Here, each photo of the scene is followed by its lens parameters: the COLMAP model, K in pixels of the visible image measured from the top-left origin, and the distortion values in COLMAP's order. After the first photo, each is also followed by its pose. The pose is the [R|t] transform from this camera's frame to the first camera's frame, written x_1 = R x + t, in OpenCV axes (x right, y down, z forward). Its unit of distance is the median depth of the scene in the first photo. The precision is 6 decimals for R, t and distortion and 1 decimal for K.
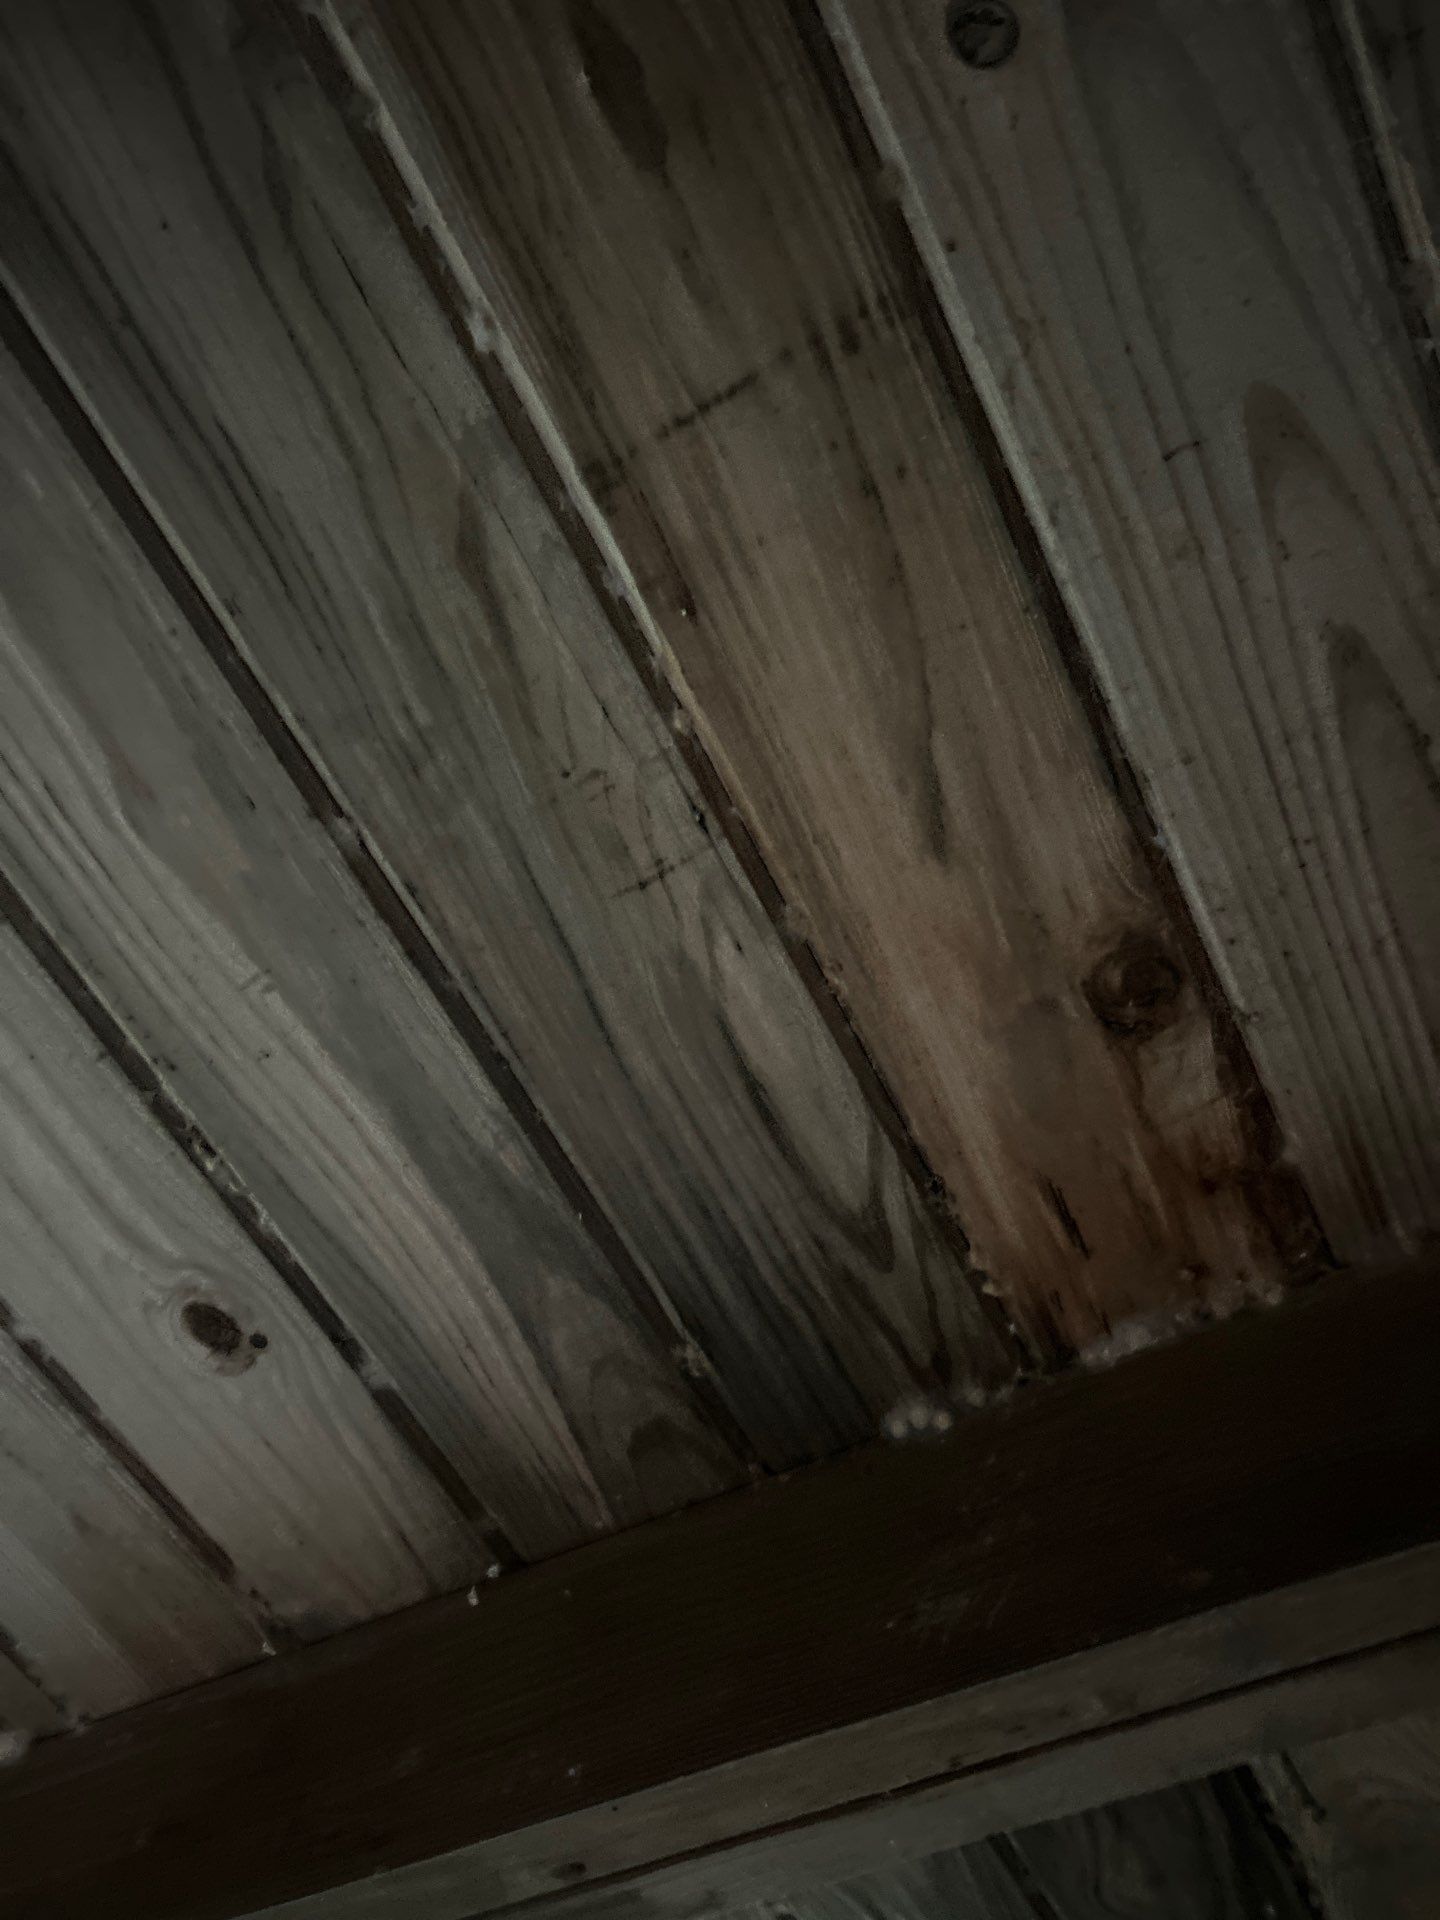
lens RADIAL K [[1506.7, 0, 687.7], [0, 1506.7, 969.6], [0, 0, 1]] dist [0.004214, -0.007913]
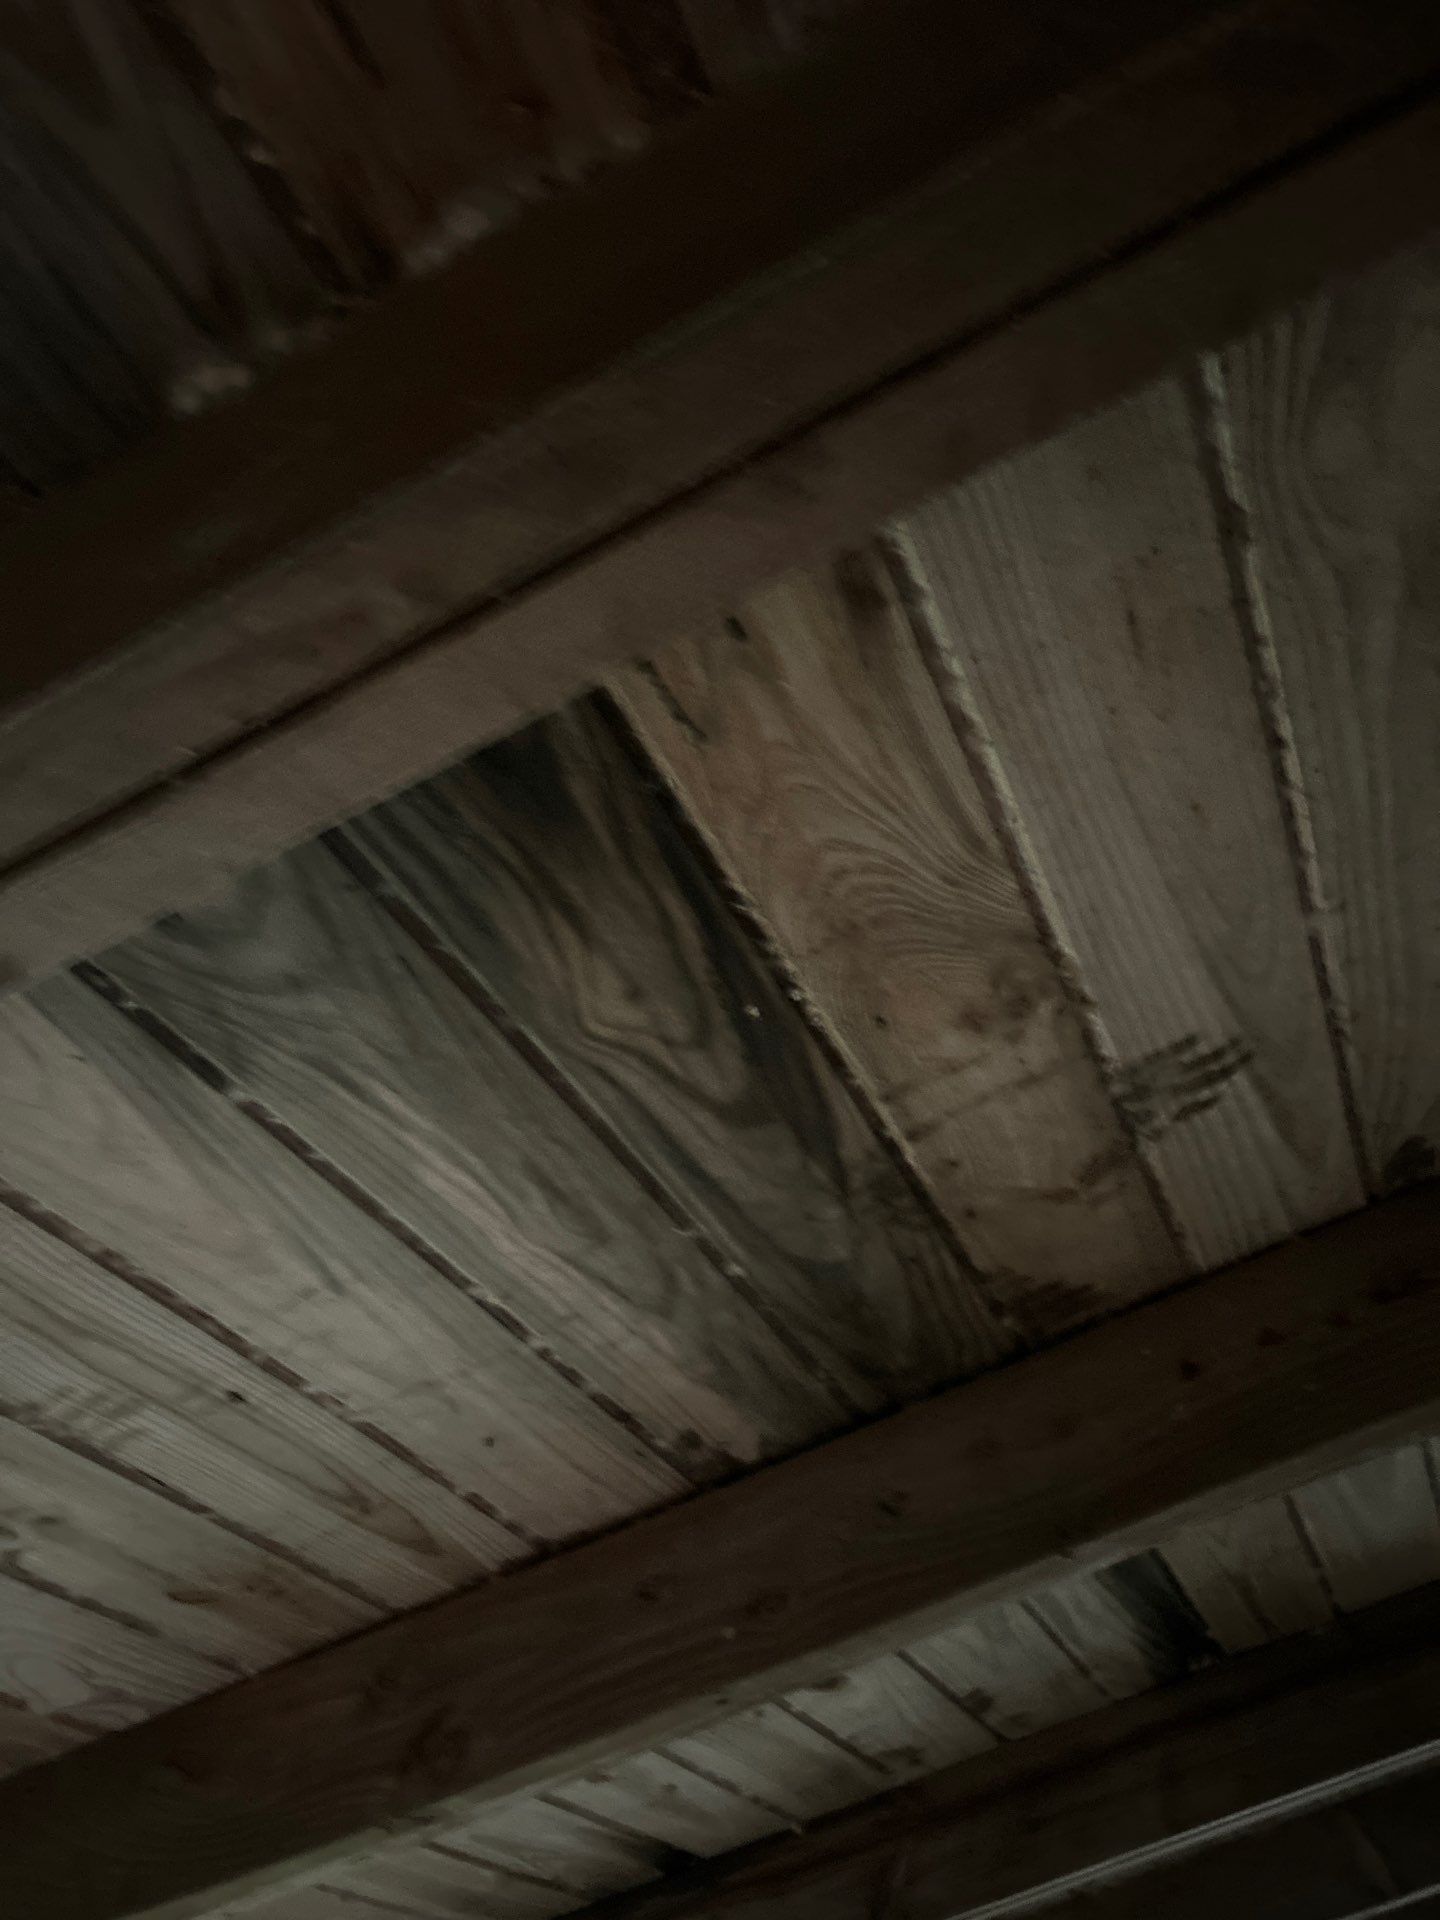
lens RADIAL K [[1480.8, 0, 719.8], [0, 1480.8, 984.5], [0, 0, 1]] dist [0.050357, -0.050630]
pose [[0.965305, -0.143933, 0.217873, 0.222328], [0.066661, 0.942556, 0.327331, 0.409449], [-0.252472, -0.301450, 0.919449, 0.170841]]
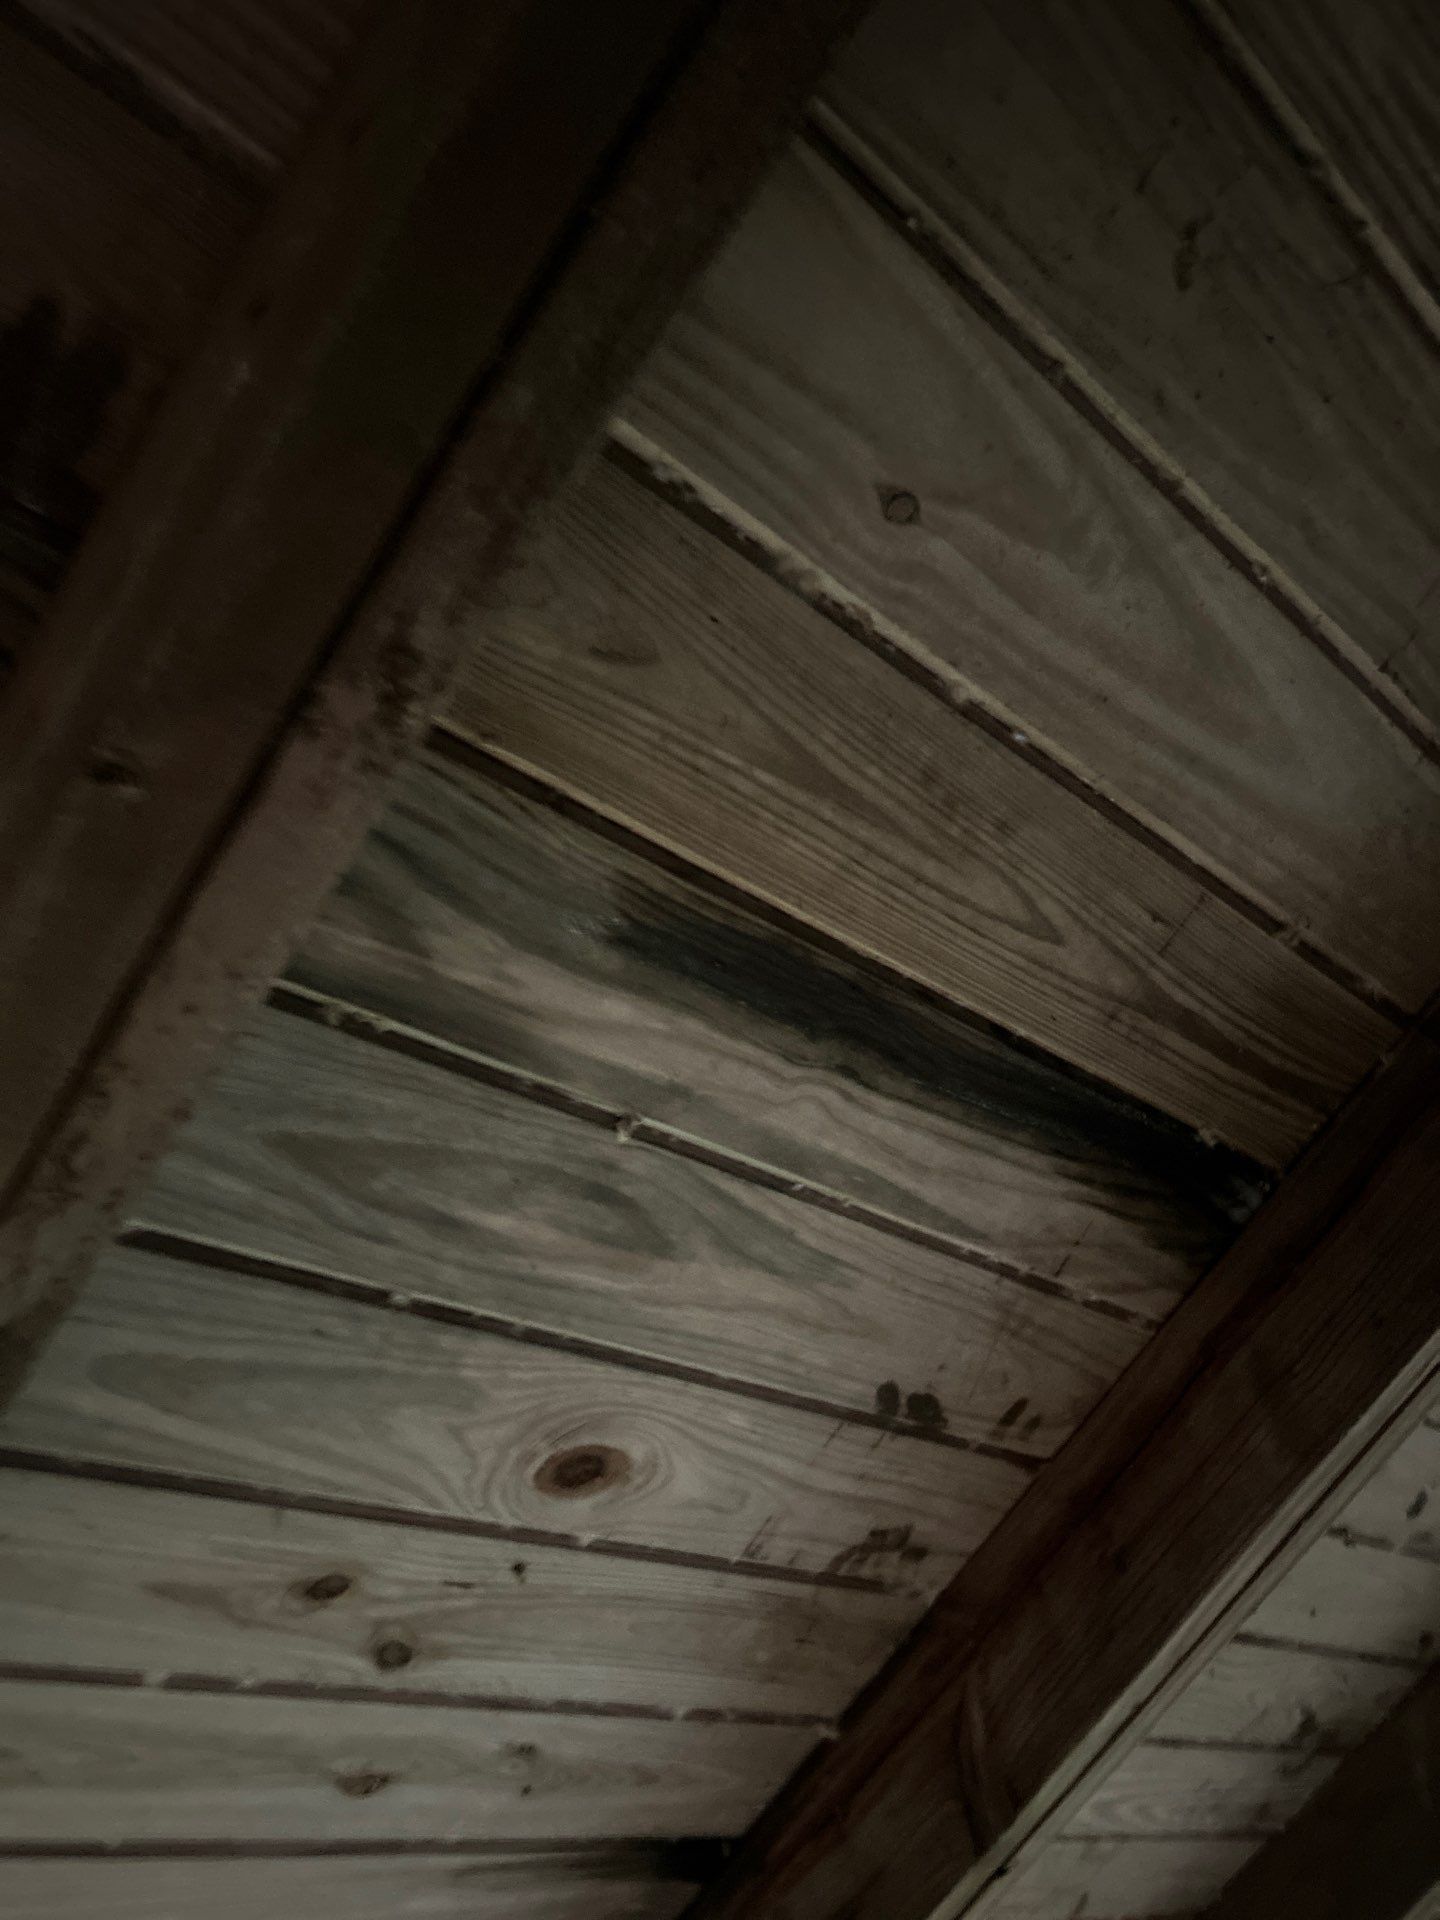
lens RADIAL K [[1480.8, 0, 719.8], [0, 1480.8, 984.5], [0, 0, 1]] dist [0.050357, -0.050630]
pose [[0.808974, -0.572934, 0.131558, 0.981356], [0.533950, 0.809778, 0.243223, 1.696264], [-0.245883, -0.126515, 0.961007, 0.696019]]
